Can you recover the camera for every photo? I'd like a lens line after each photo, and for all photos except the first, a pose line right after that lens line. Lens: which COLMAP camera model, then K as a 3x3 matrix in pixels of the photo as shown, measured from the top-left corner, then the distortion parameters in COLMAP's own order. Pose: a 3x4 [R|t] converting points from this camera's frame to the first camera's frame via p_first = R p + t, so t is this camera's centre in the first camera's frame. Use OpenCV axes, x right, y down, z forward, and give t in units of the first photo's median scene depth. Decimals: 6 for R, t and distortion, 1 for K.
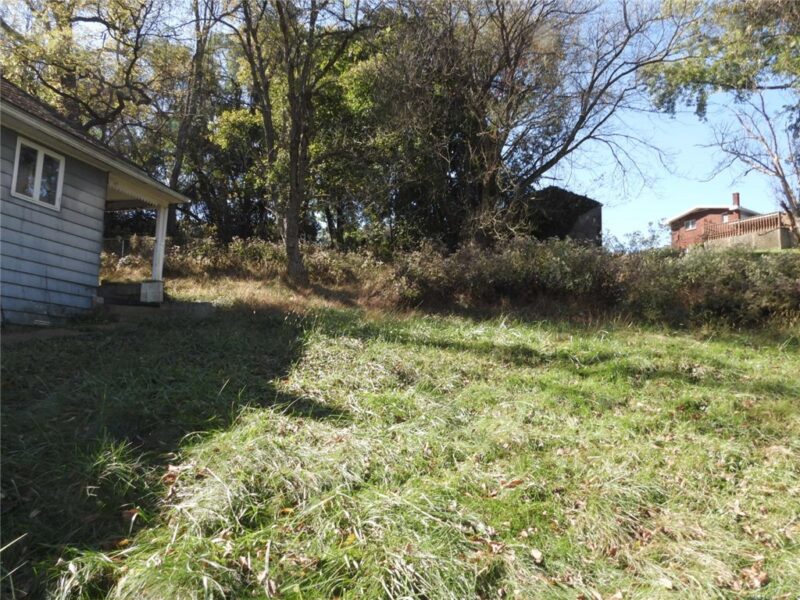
lens RADIAL K [[565.7, 0, 400.5], [0, 565.7, 301.1], [0, 0, 1]] dist [-0.005273, -0.003897]
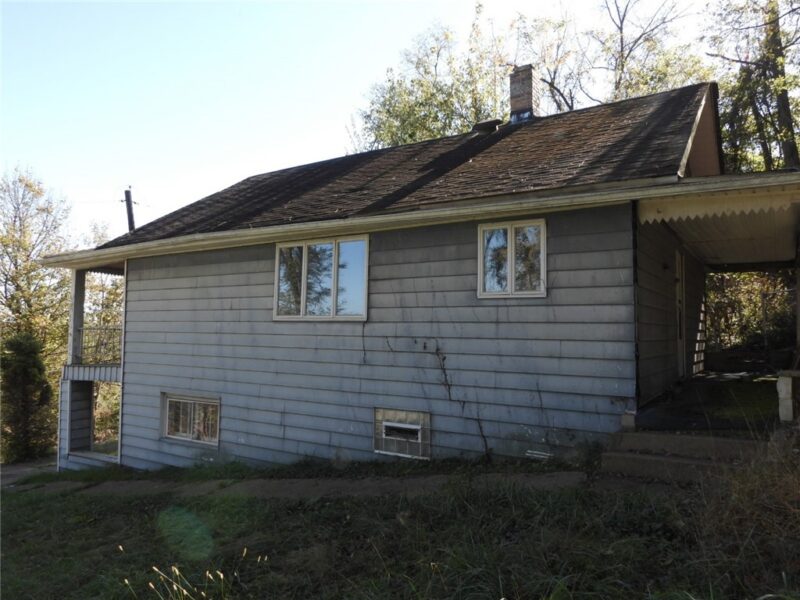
lens RADIAL K [[565.7, 0, 399.8], [0, 565.7, 298.1], [0, 0, 1]] dist [-0.005273, -0.003897]
pose [[-0.271117, -0.062330, -0.960526, 0.135139], [0.117567, 0.988285, -0.097315, -0.110462], [0.955339, -0.139310, -0.260613, 1.024350]]
